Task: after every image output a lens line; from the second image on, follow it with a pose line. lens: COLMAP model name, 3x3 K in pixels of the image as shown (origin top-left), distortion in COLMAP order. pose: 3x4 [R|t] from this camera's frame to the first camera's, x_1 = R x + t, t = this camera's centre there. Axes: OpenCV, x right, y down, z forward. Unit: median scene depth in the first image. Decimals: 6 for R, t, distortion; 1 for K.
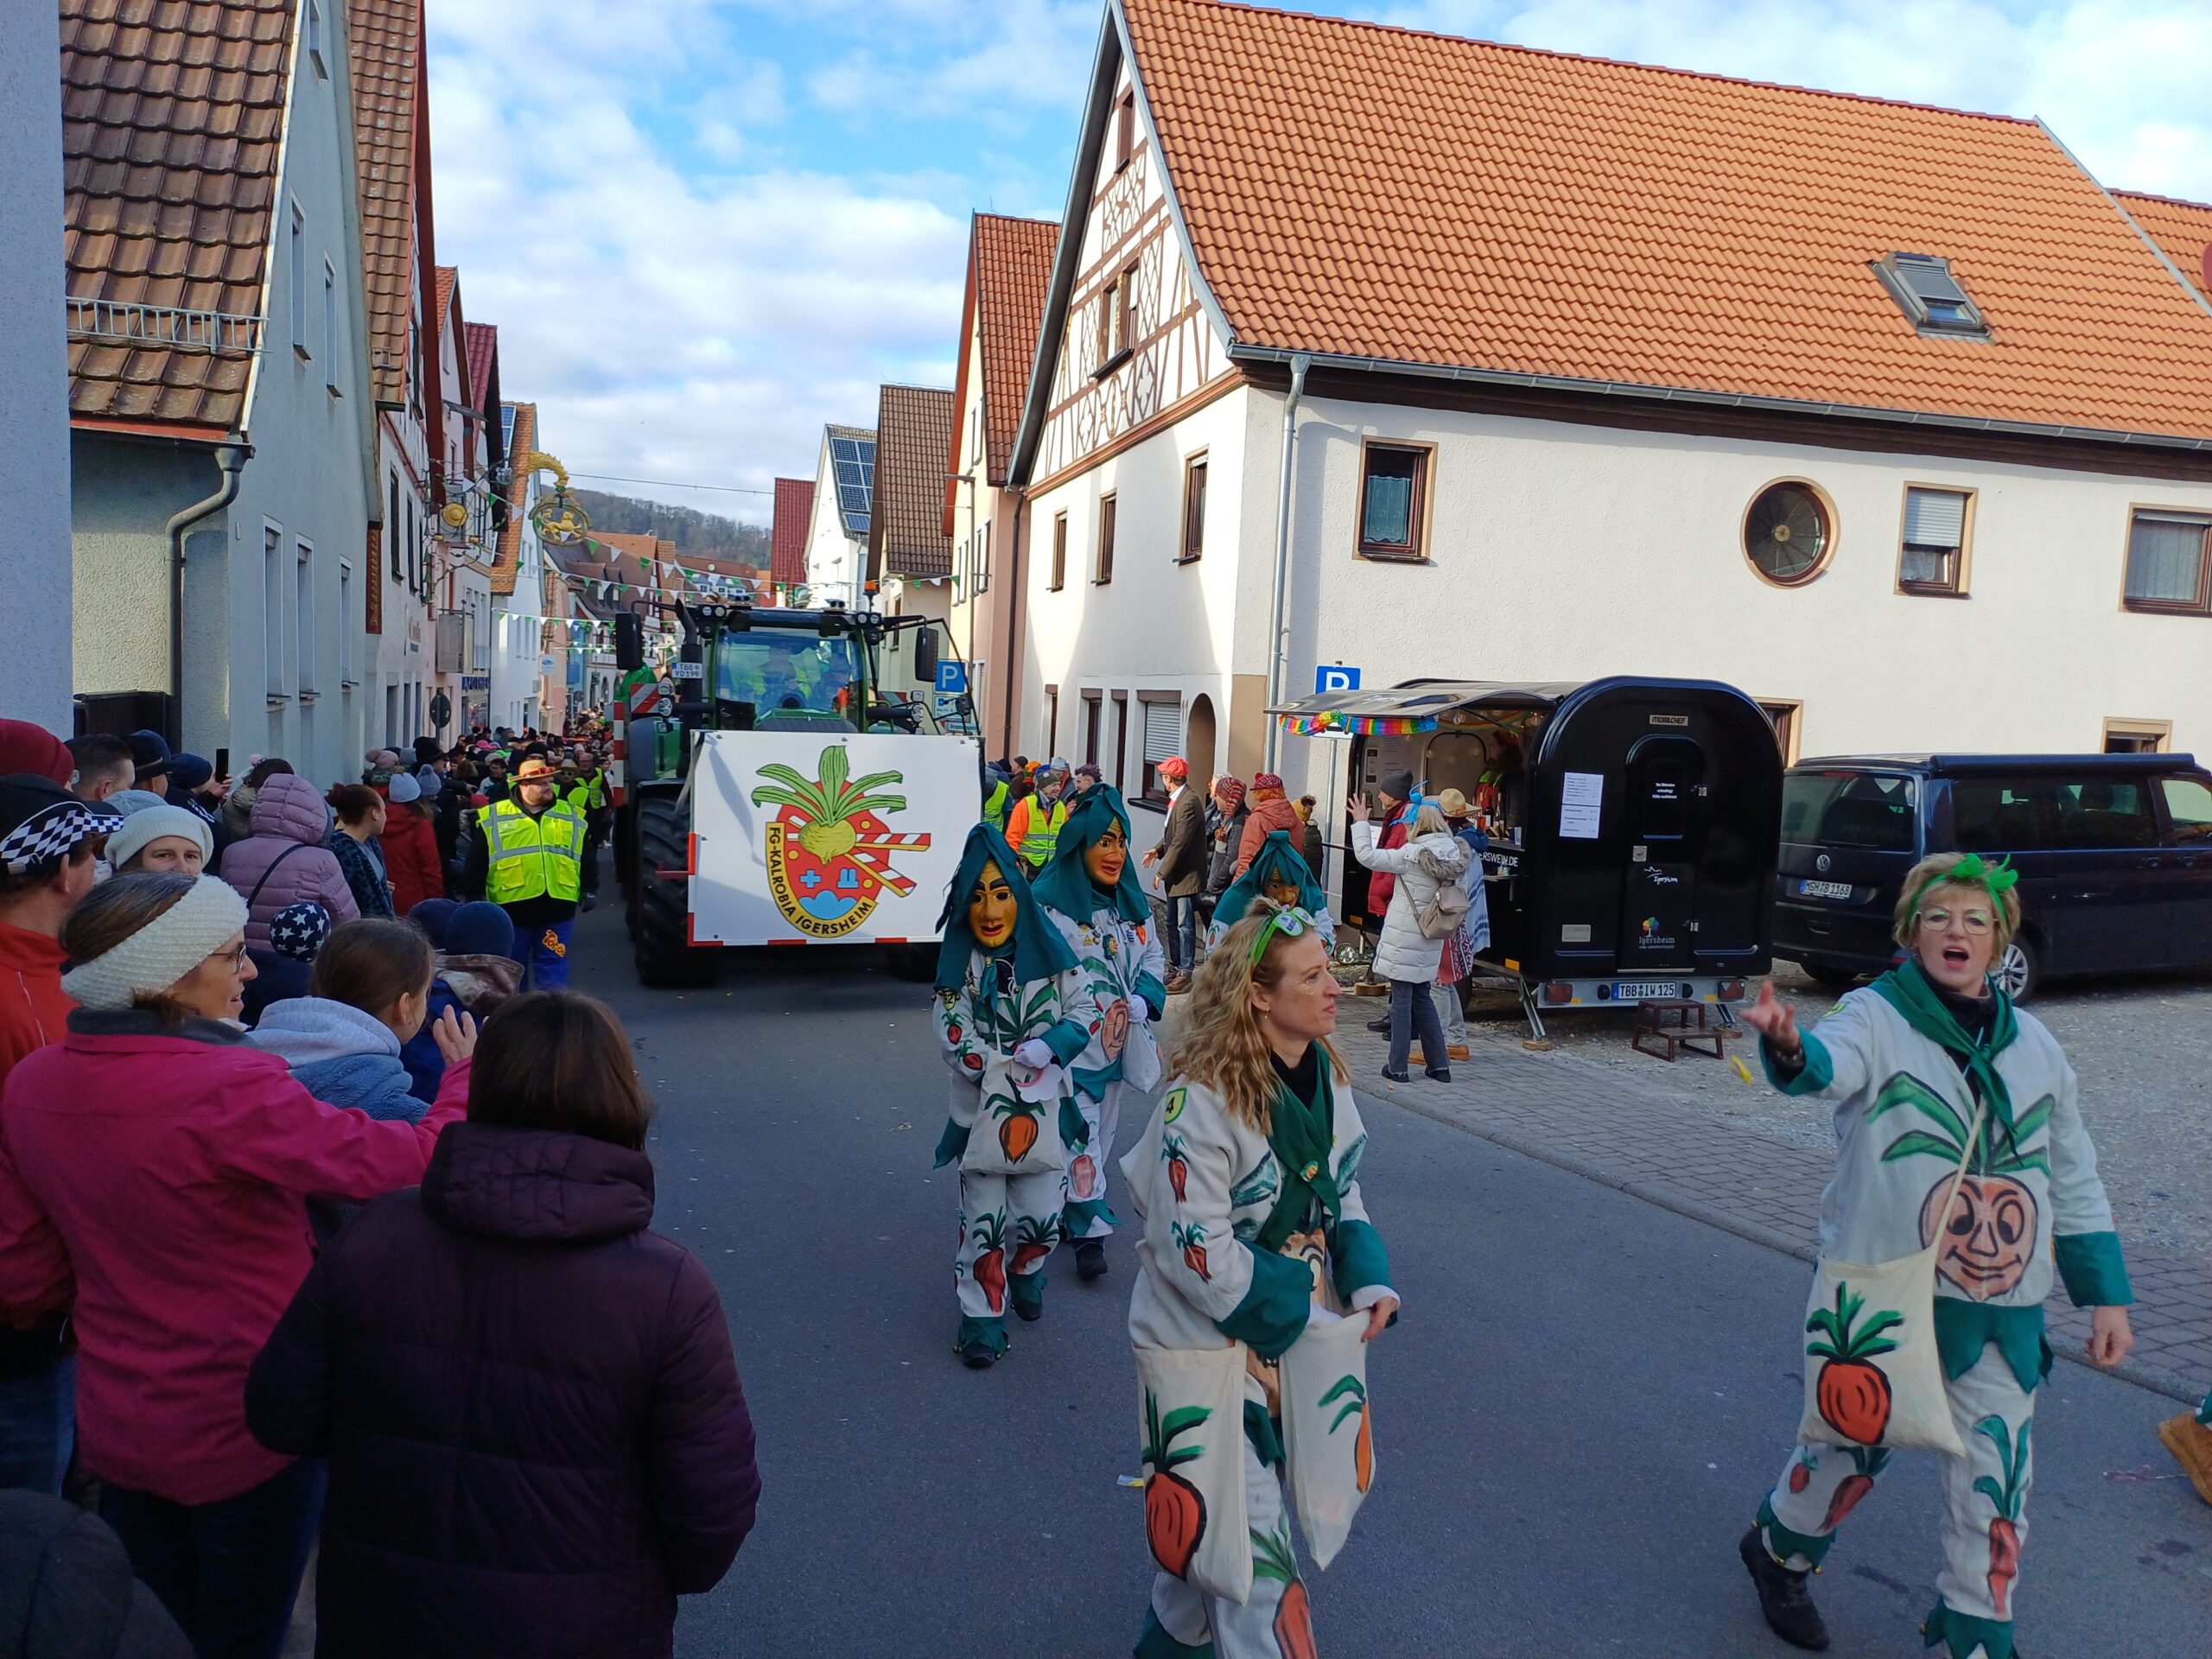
lens RADIAL K [[1593.8, 0, 1110.7], [0, 1593.8, 807.4], [0, 0, 1]] dist [0.082811, -0.102453]
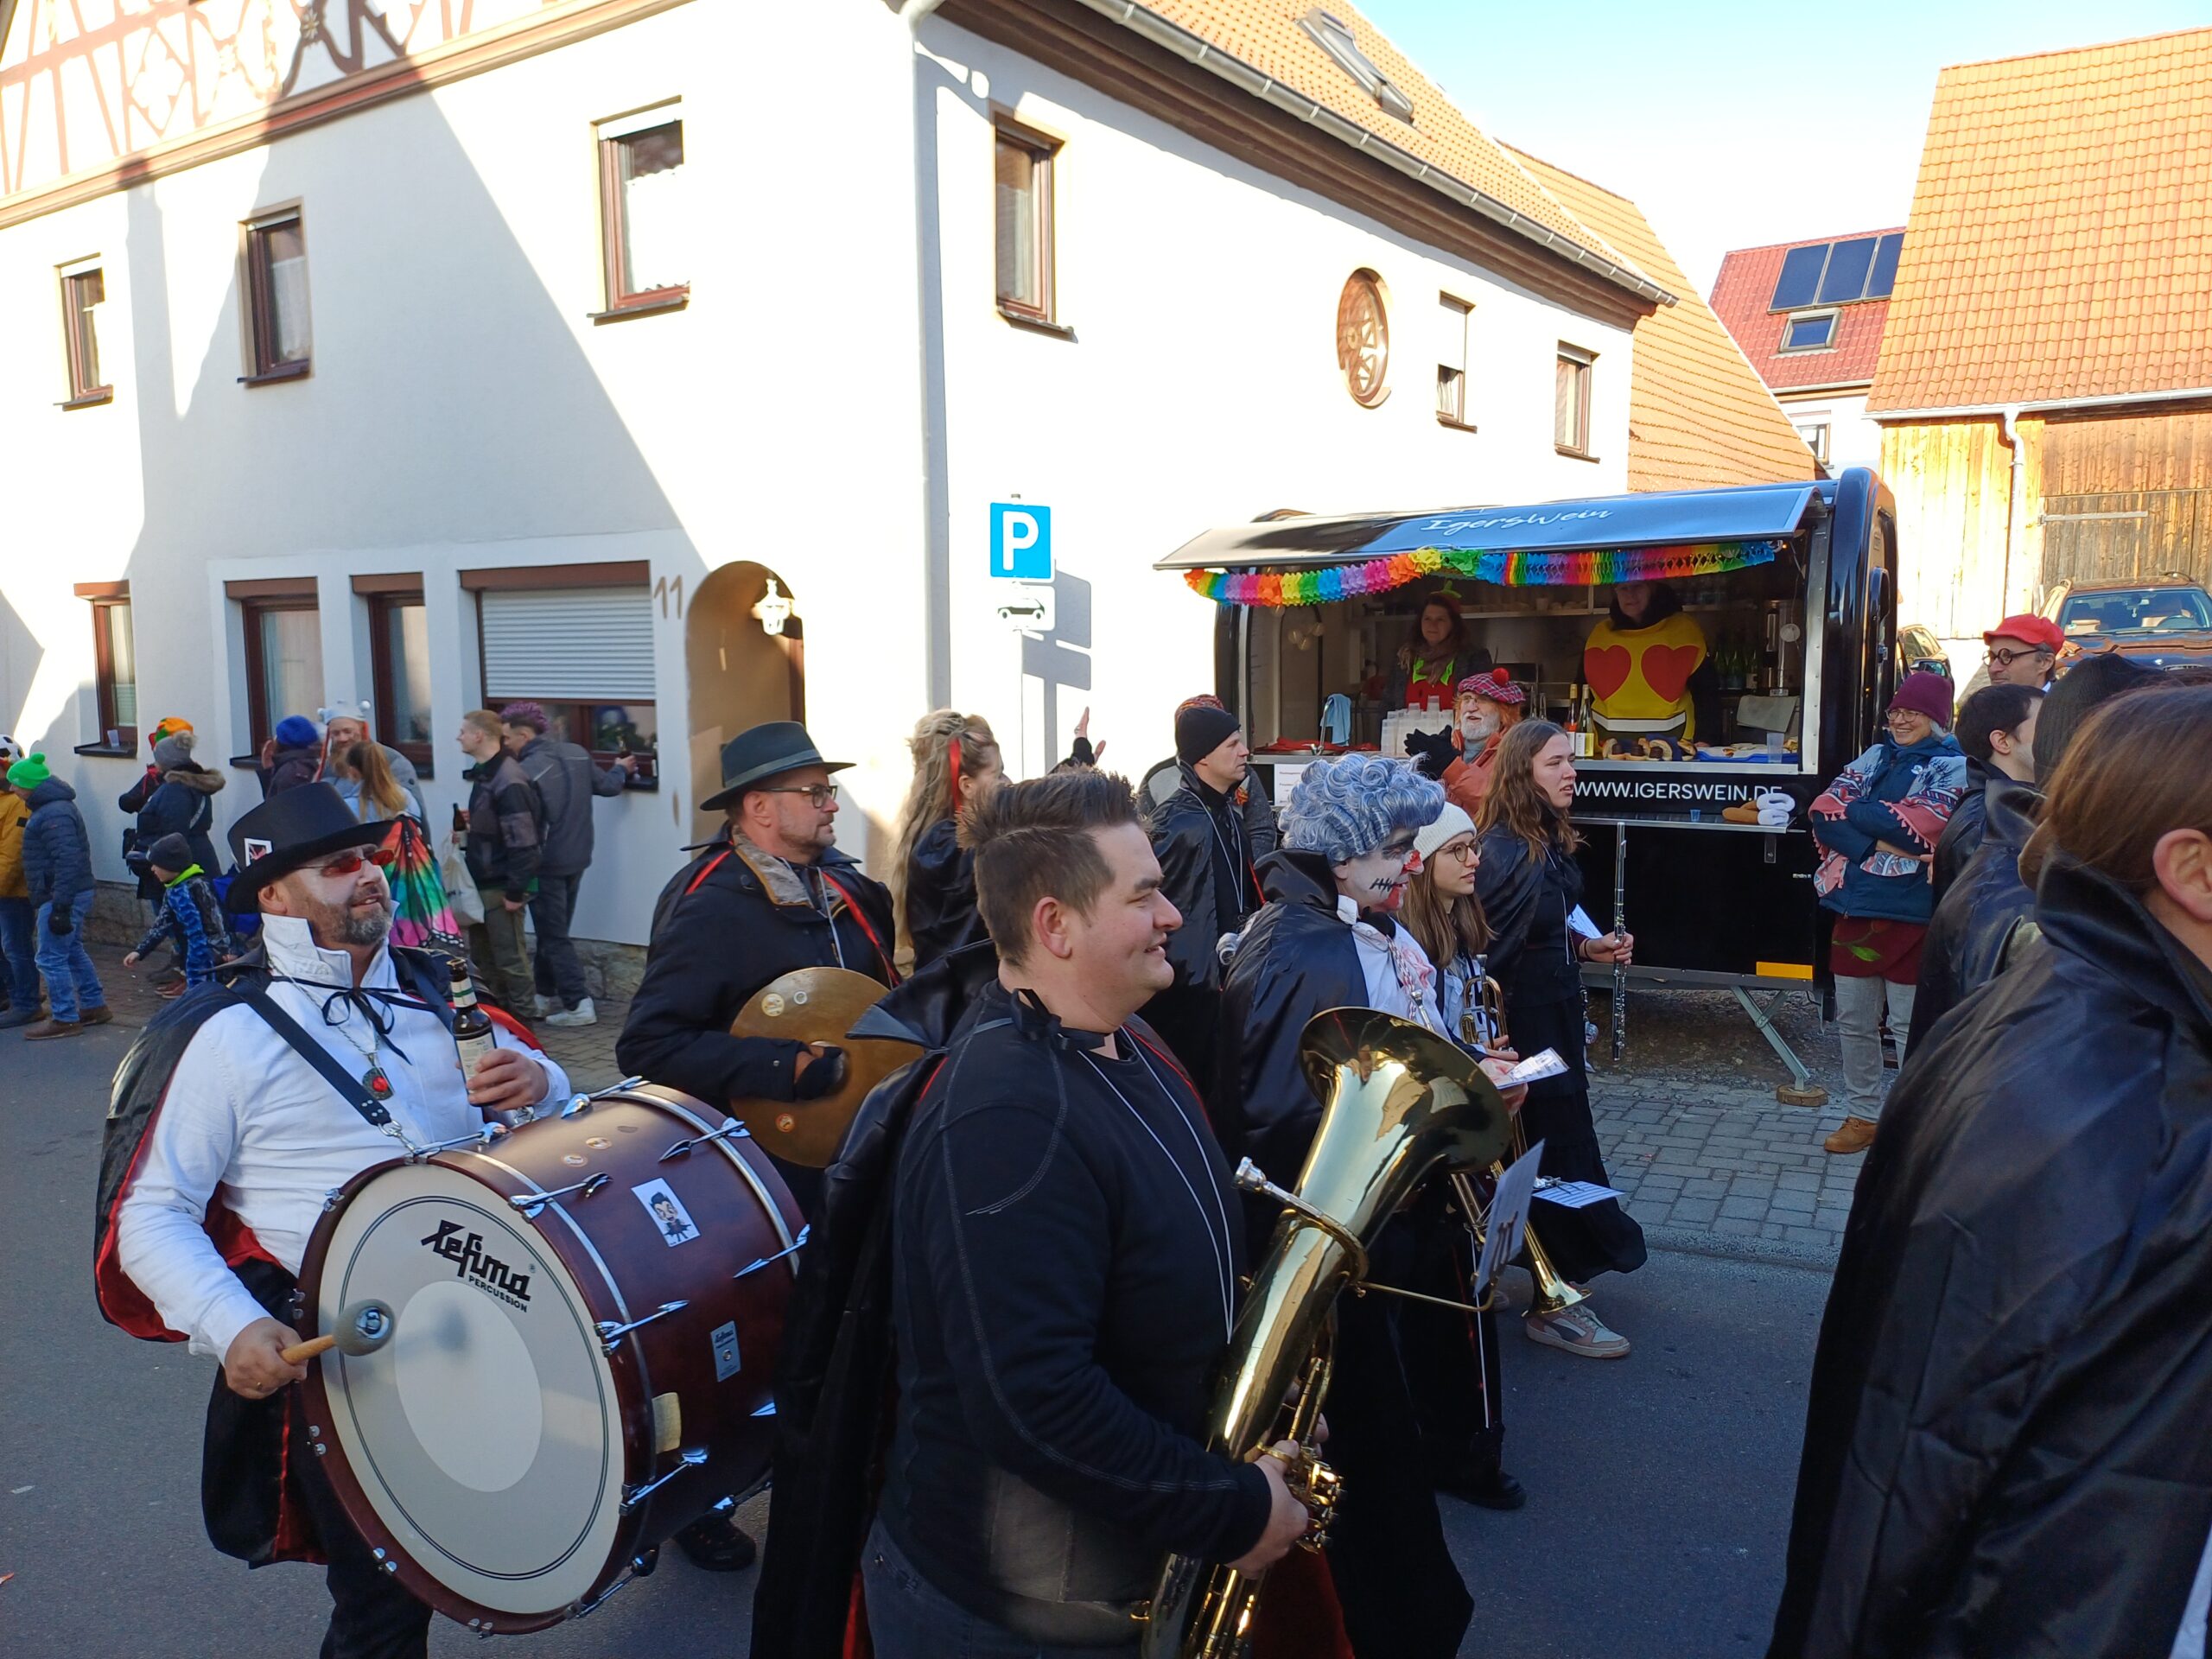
lens RADIAL K [[1596.6, 0, 1077.7], [0, 1596.6, 845.2], [0, 0, 1]] dist [0.050209, -0.031548]
pose [[0.764392, -0.136118, 0.630219, -0.219024], [0.085371, 0.990222, 0.110327, -0.026023], [-0.639075, -0.030531, 0.768539, 0.514688]]
